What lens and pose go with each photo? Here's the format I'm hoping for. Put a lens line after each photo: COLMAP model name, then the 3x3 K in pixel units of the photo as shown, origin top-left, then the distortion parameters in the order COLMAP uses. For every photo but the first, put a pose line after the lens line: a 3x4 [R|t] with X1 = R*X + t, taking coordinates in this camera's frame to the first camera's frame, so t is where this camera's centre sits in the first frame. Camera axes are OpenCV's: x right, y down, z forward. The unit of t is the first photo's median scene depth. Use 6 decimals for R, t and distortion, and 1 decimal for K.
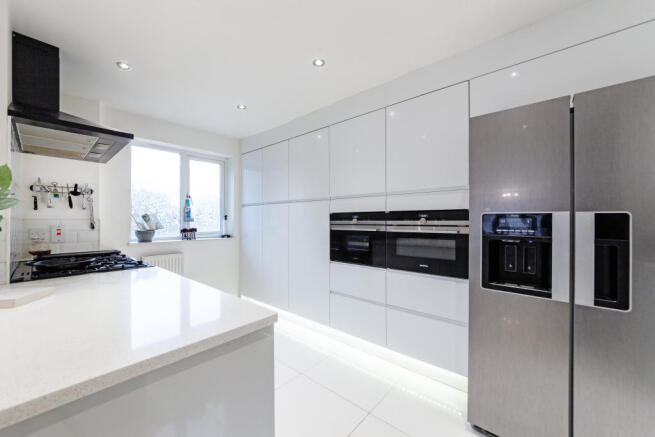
lens RADIAL K [[241.9, 0, 329.0], [0, 241.9, 221.2], [0, 0, 1]] dist [-0.001016, -0.000612]
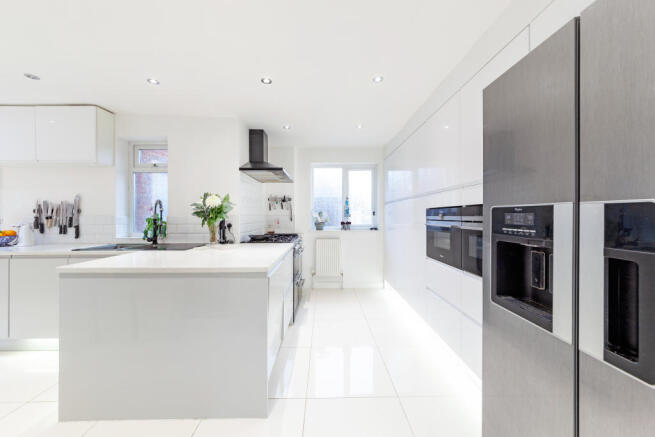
lens RADIAL K [[241.9, 0, 327.2], [0, 241.9, 216.2], [0, 0, 1]] dist [-0.001016, -0.000612]
pose [[0.650507, 0.002255, -0.759497, 0.589893], [-0.004178, 0.999991, -0.000609, -0.000048], [0.759489, 0.003569, 0.650511, 0.052731]]
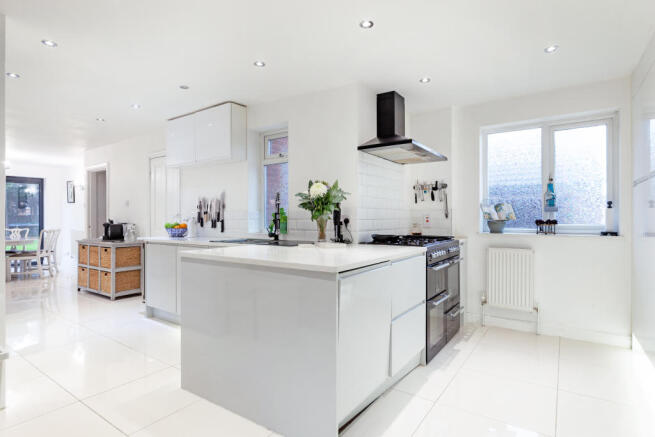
lens RADIAL K [[342.5, 0, 330.1], [0, 342.5, 220.1], [0, 0, 1]] dist [-0.001639, -0.000508]
pose [[0.090571, 0.007780, -0.995860, 0.710578], [-0.004135, 0.999964, 0.007436, 0.038173], [0.995881, 0.003444, 0.090600, 0.302655]]
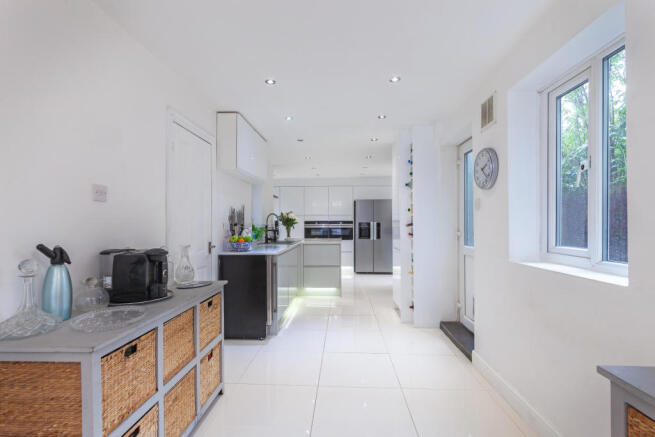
lens RADIAL K [[301.8, 0, 325.6], [0, 301.8, 222.3], [0, 0, 1]] dist [0.000361, 0.000001]
pose [[0.775276, -0.001267, 0.631622, -2.166108], [0.004095, 0.999987, -0.003021, -0.011025], [-0.631610, 0.004928, 0.775271, -1.885397]]
